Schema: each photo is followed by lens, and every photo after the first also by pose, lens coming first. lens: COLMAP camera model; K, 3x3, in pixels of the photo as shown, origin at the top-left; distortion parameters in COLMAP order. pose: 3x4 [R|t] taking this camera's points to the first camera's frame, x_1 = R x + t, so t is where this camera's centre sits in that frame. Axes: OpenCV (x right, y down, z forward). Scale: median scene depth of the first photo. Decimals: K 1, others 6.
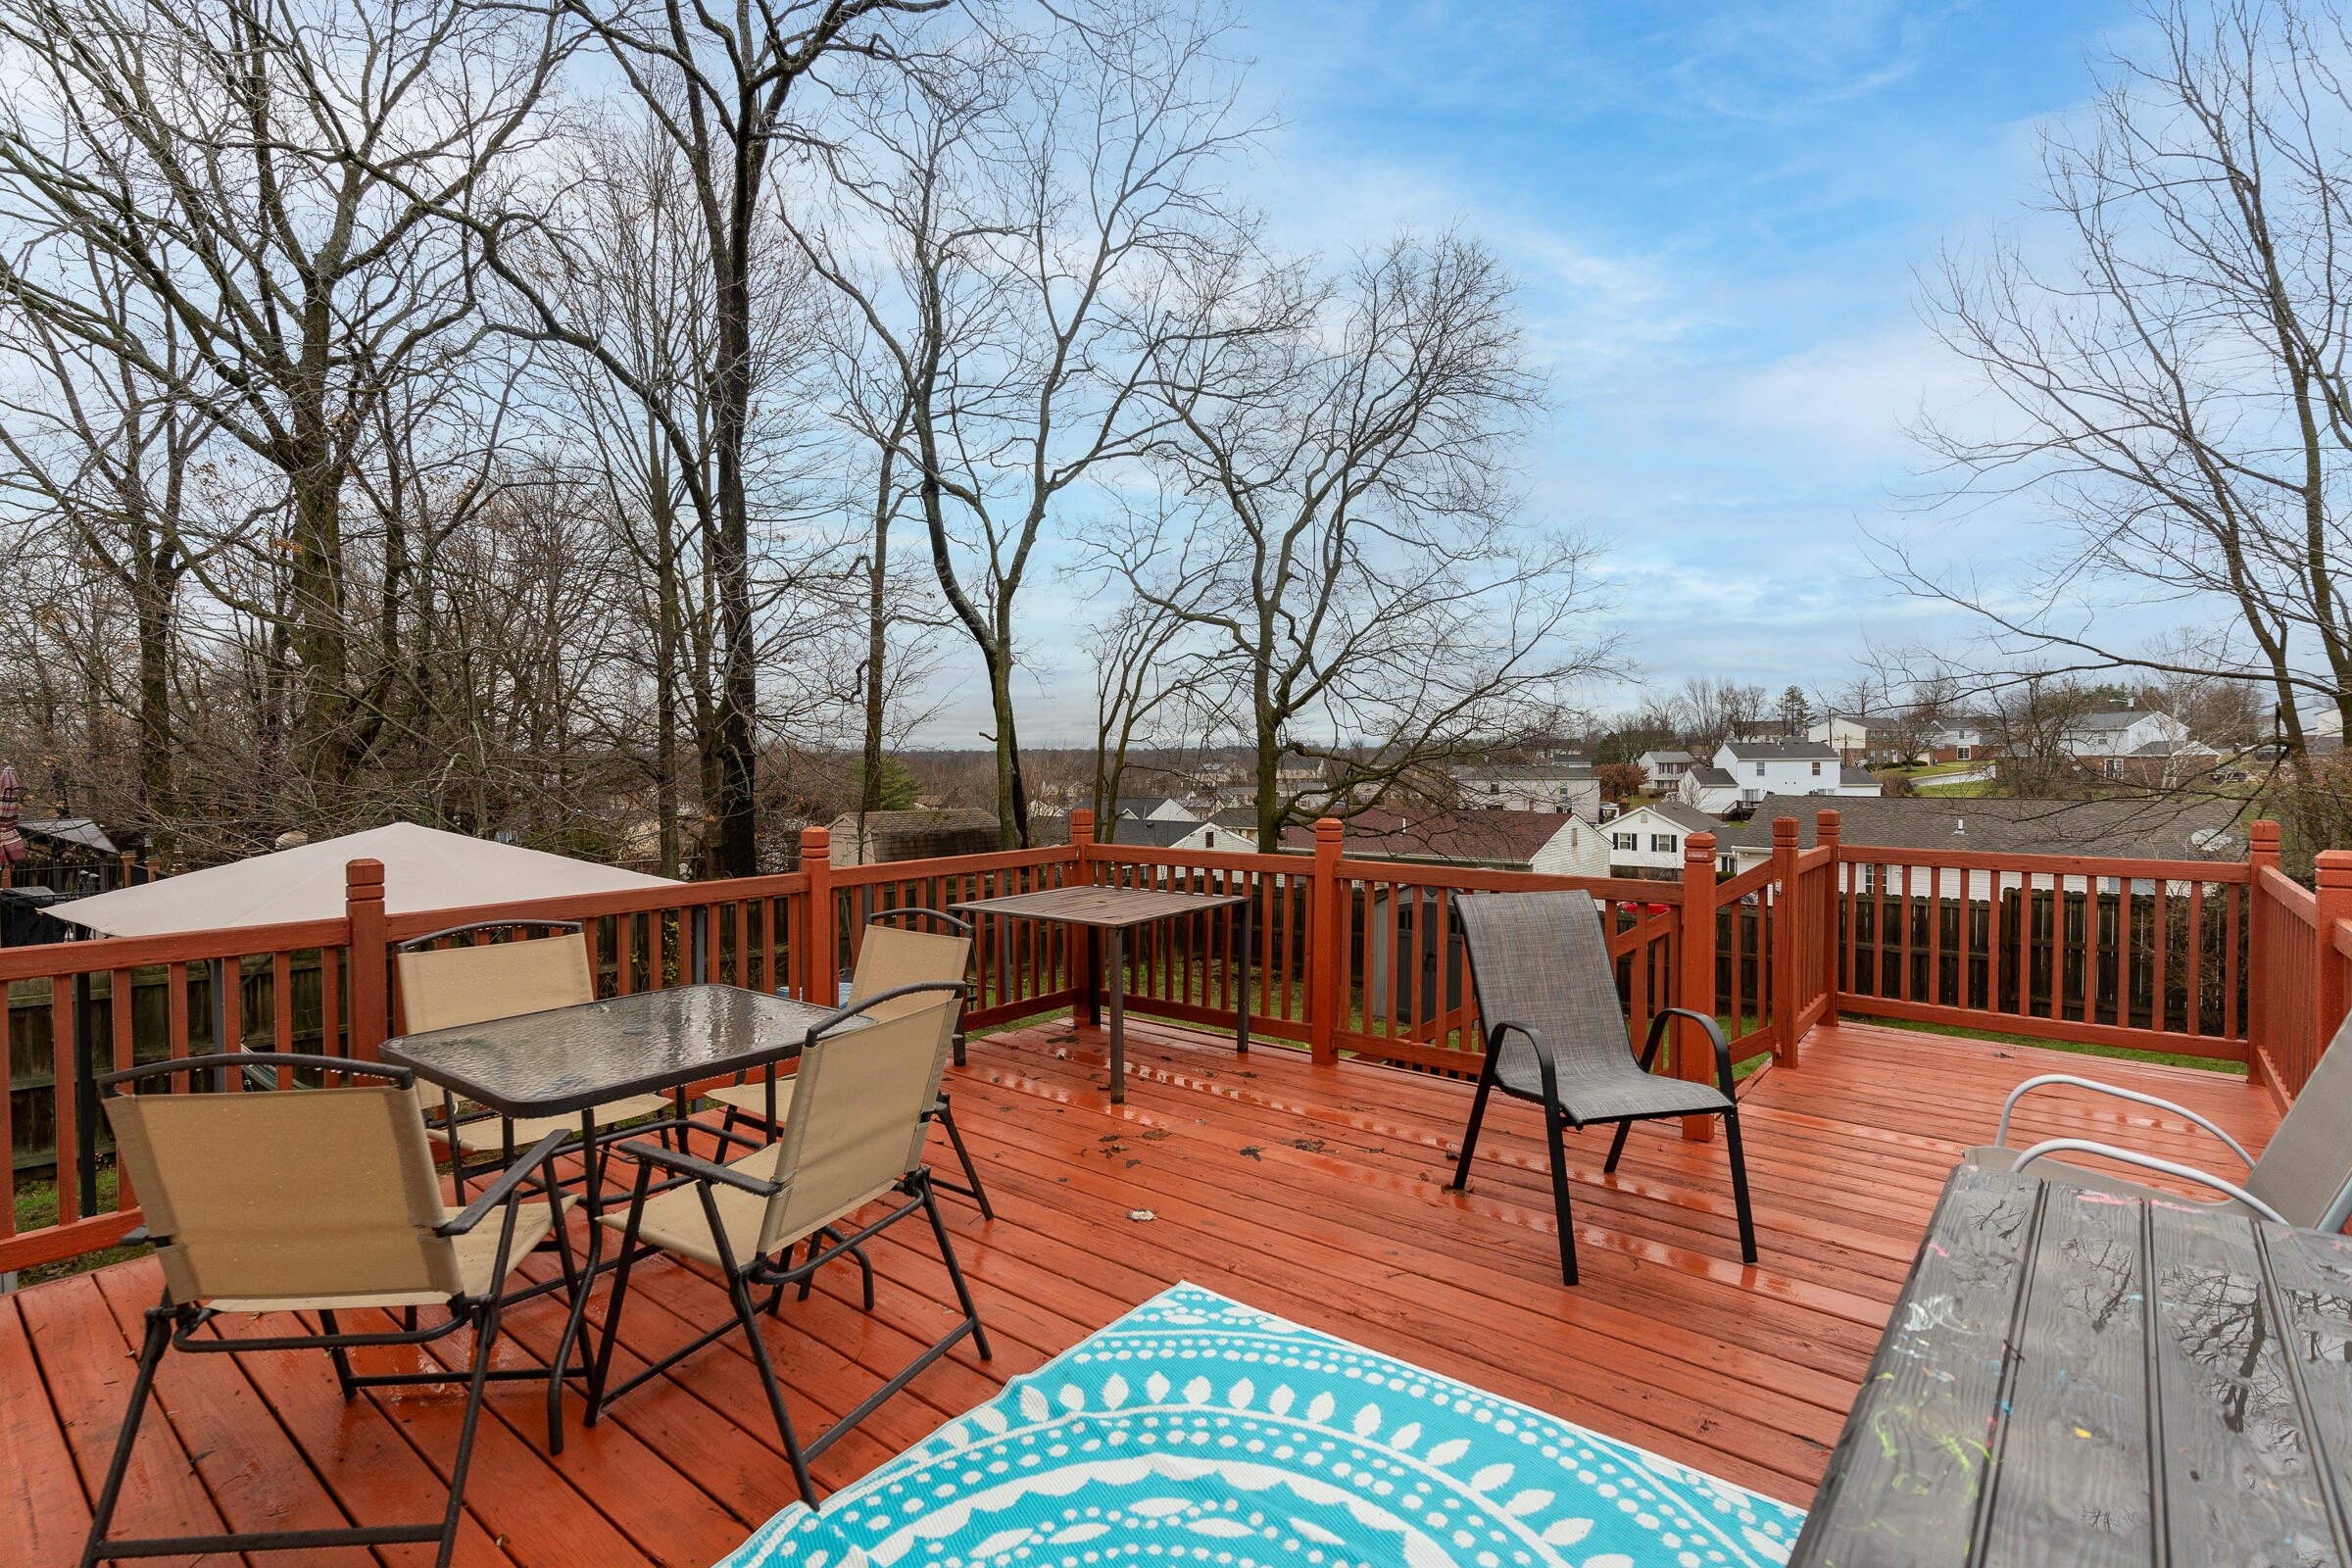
lens RADIAL K [[1121.9, 0, 1176.2], [0, 1121.9, 780.5], [0, 0, 1]] dist [-0.005033, 0.000183]
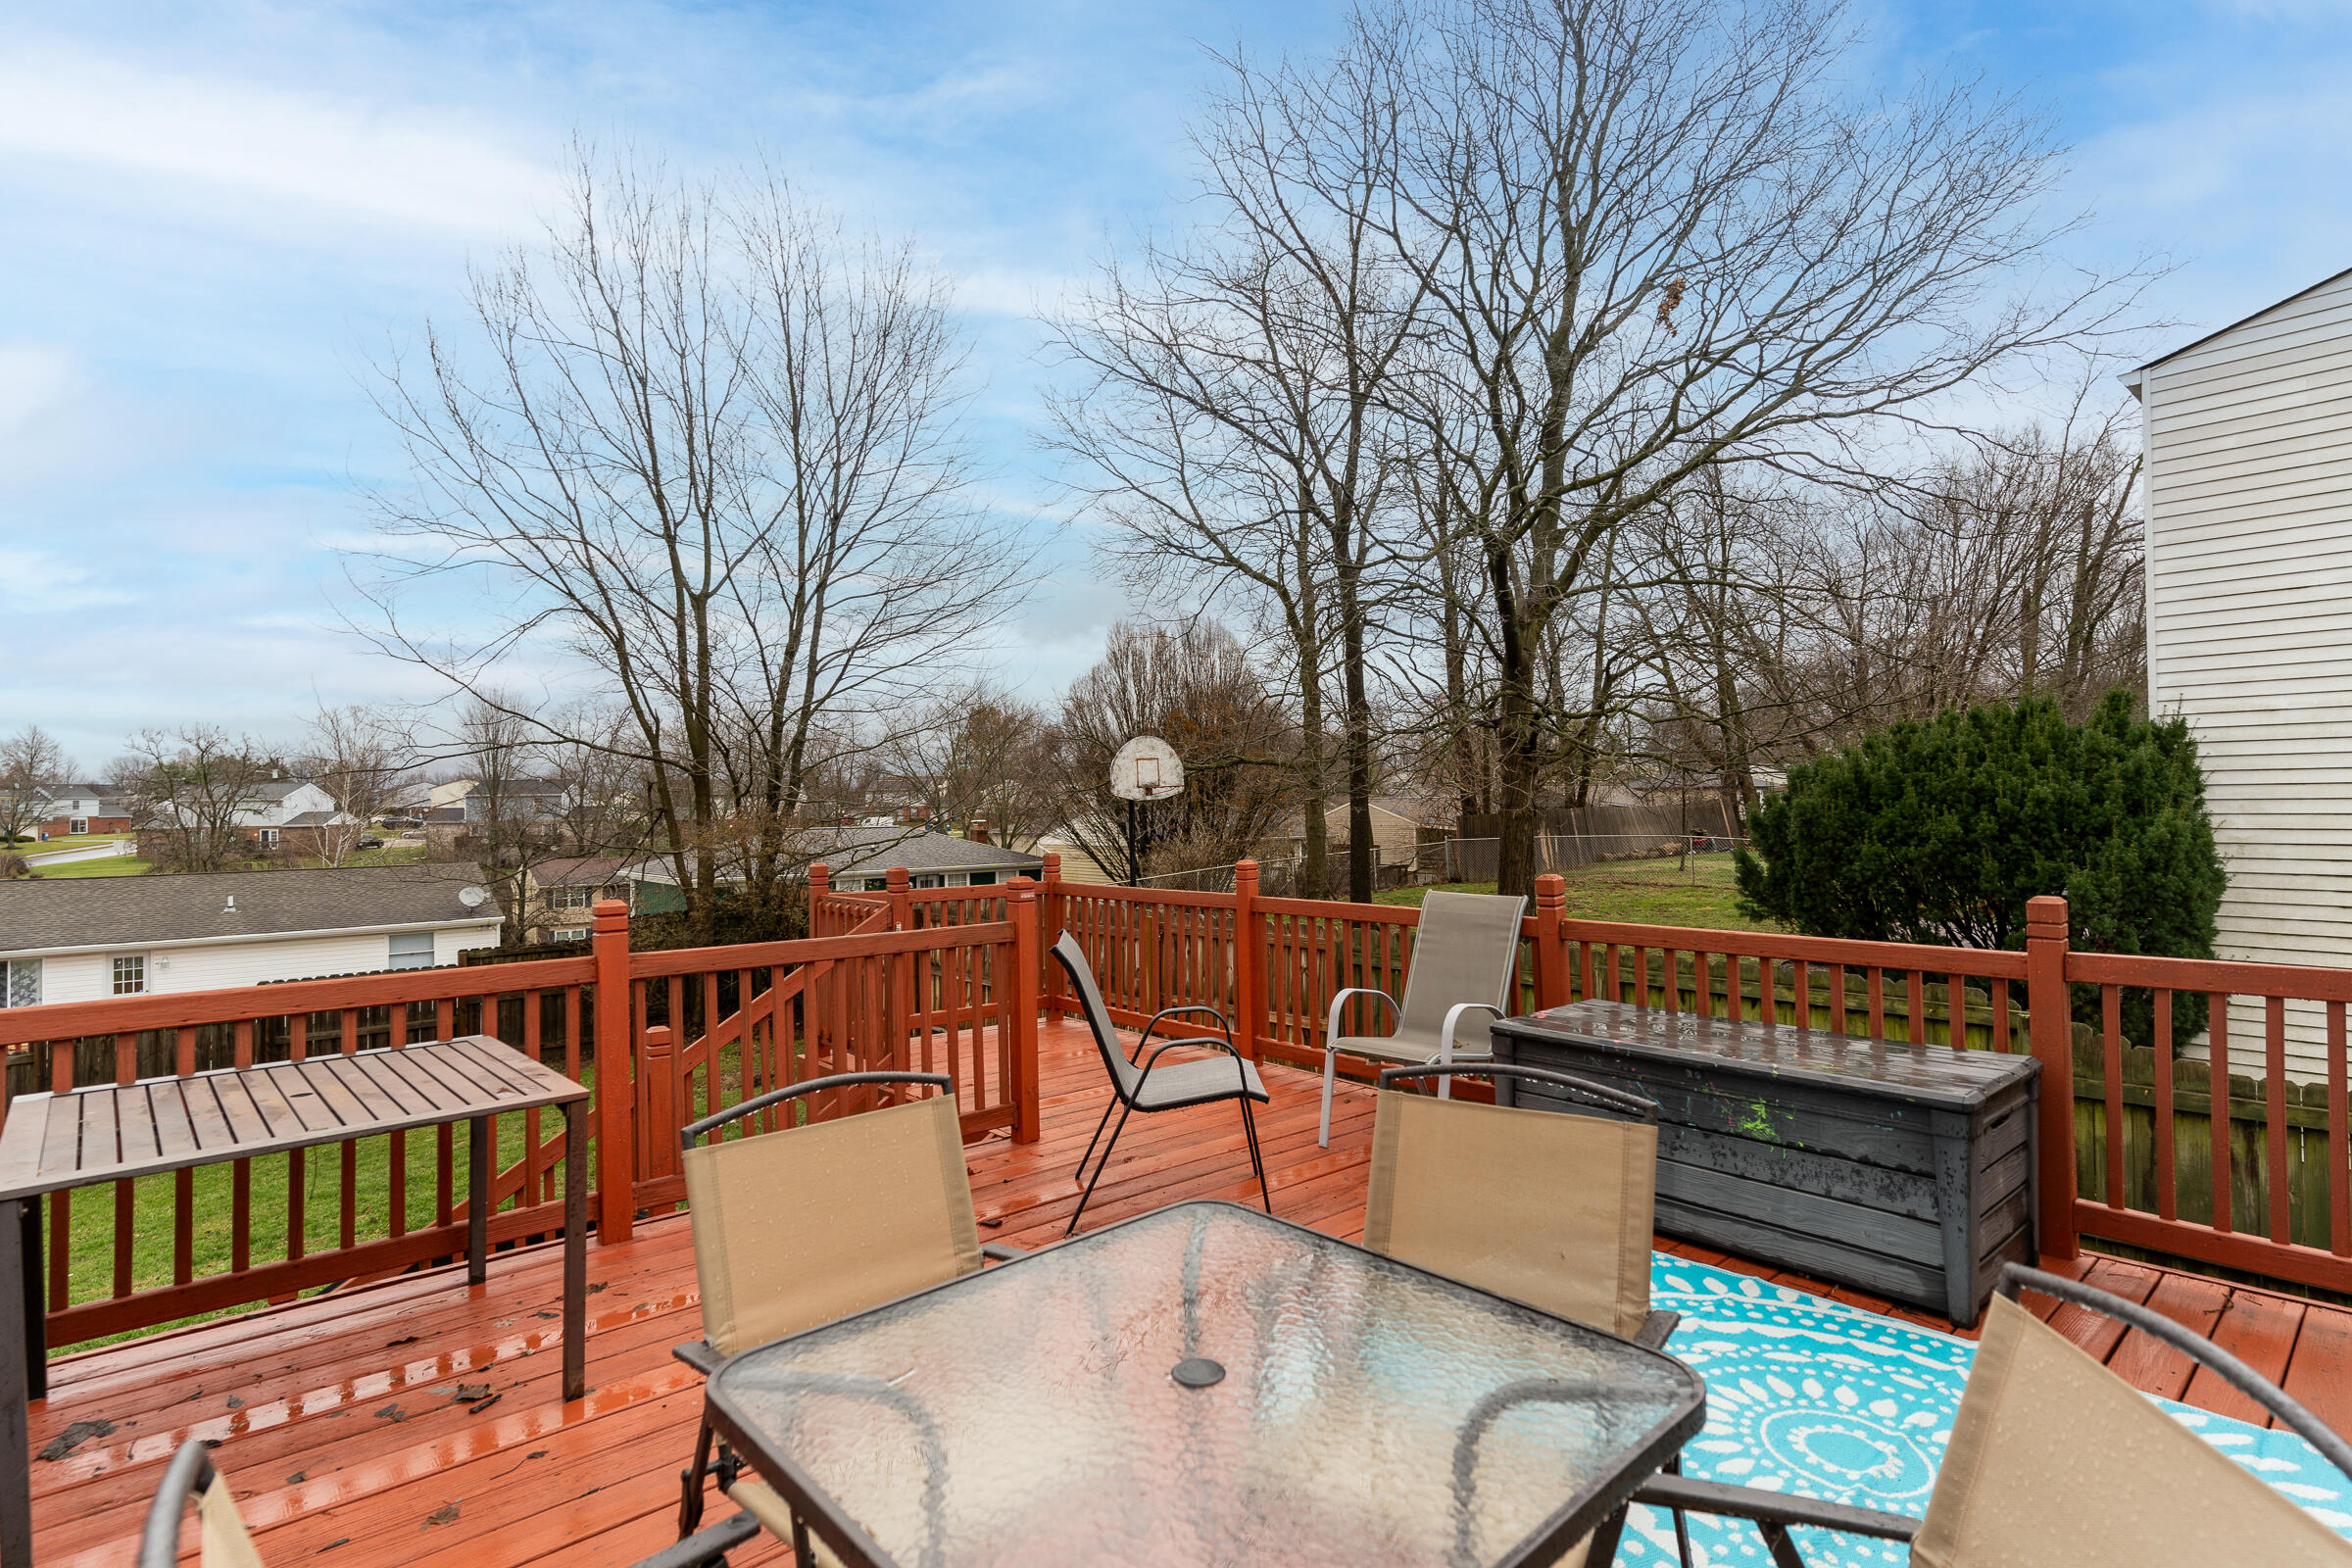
lens RADIAL K [[1121.9, 0, 1190.2], [0, 1121.9, 793.1], [0, 0, 1]] dist [-0.005033, 0.000183]
pose [[0.155129, 0.018785, 0.987716, -0.104709], [0.033432, 0.999147, -0.024253, -0.001054], [-0.987328, 0.036783, 0.154369, 0.102426]]
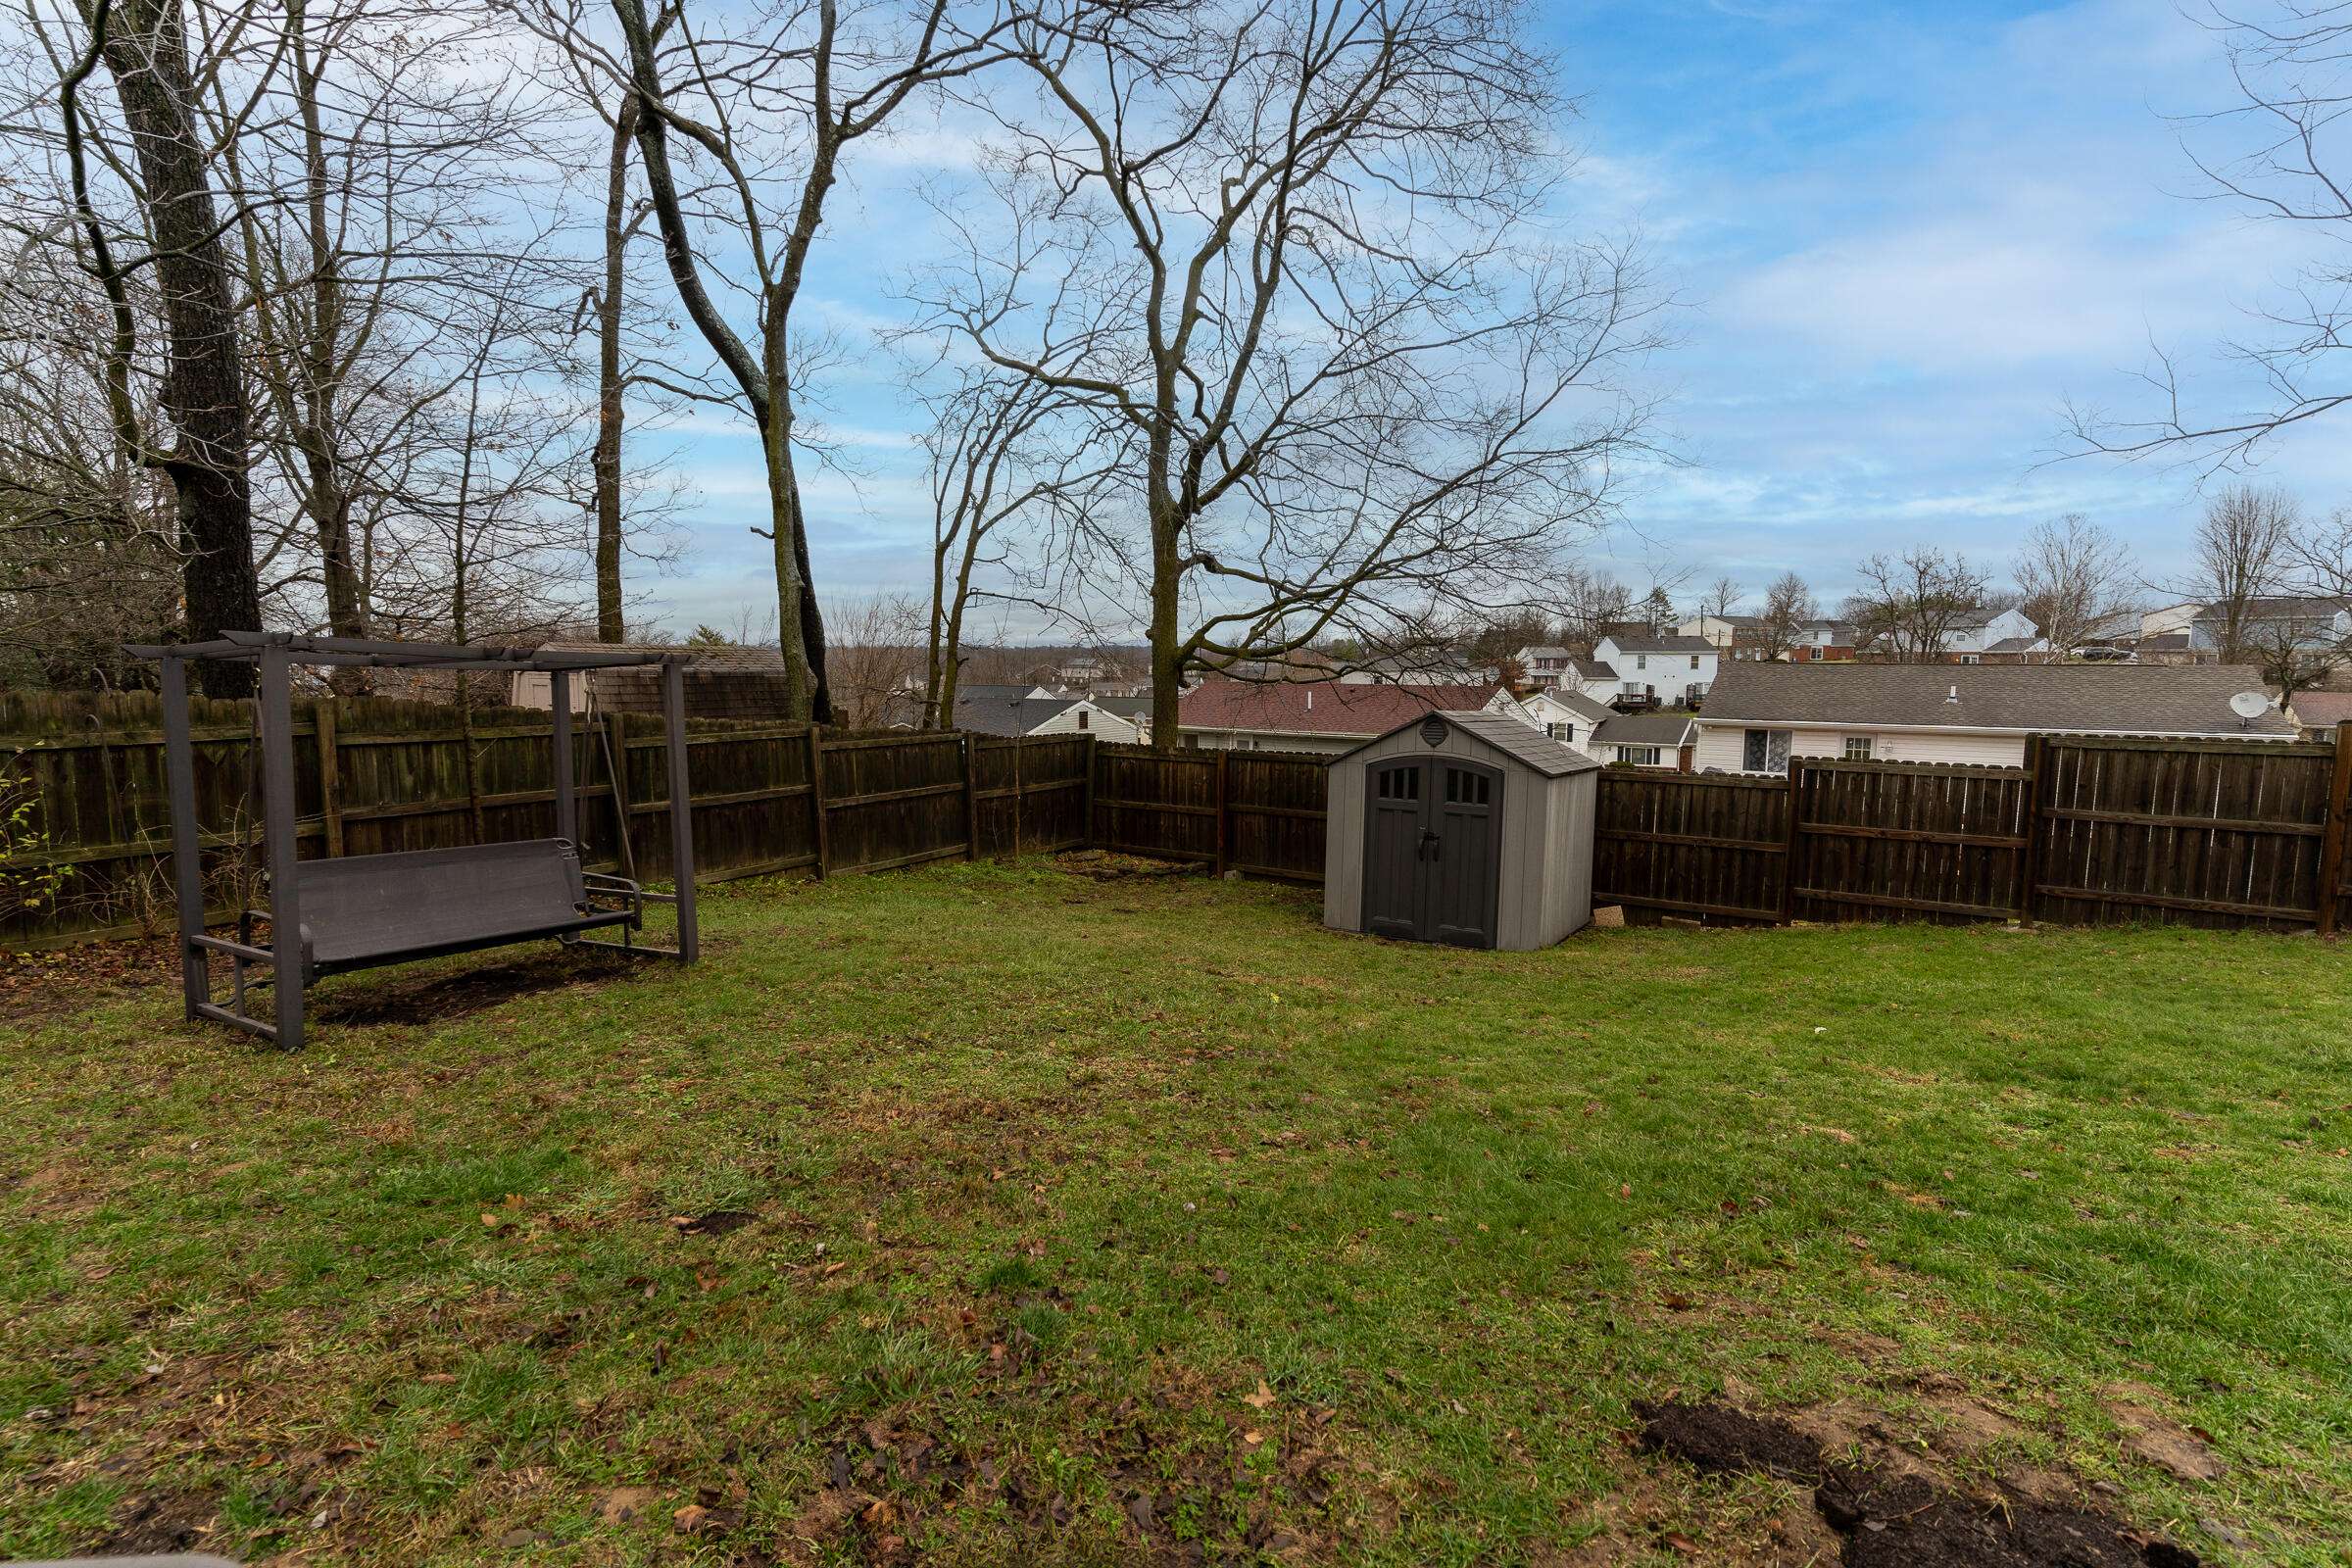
lens RADIAL K [[1121.9, 0, 1183.3], [0, 1121.9, 779.8], [0, 0, 1]] dist [-0.005033, 0.000183]
pose [[0.992611, -0.002533, 0.121312, 0.004207], [-0.007882, 0.996324, 0.085297, 0.048740], [-0.121082, -0.085623, 0.988943, 0.265672]]
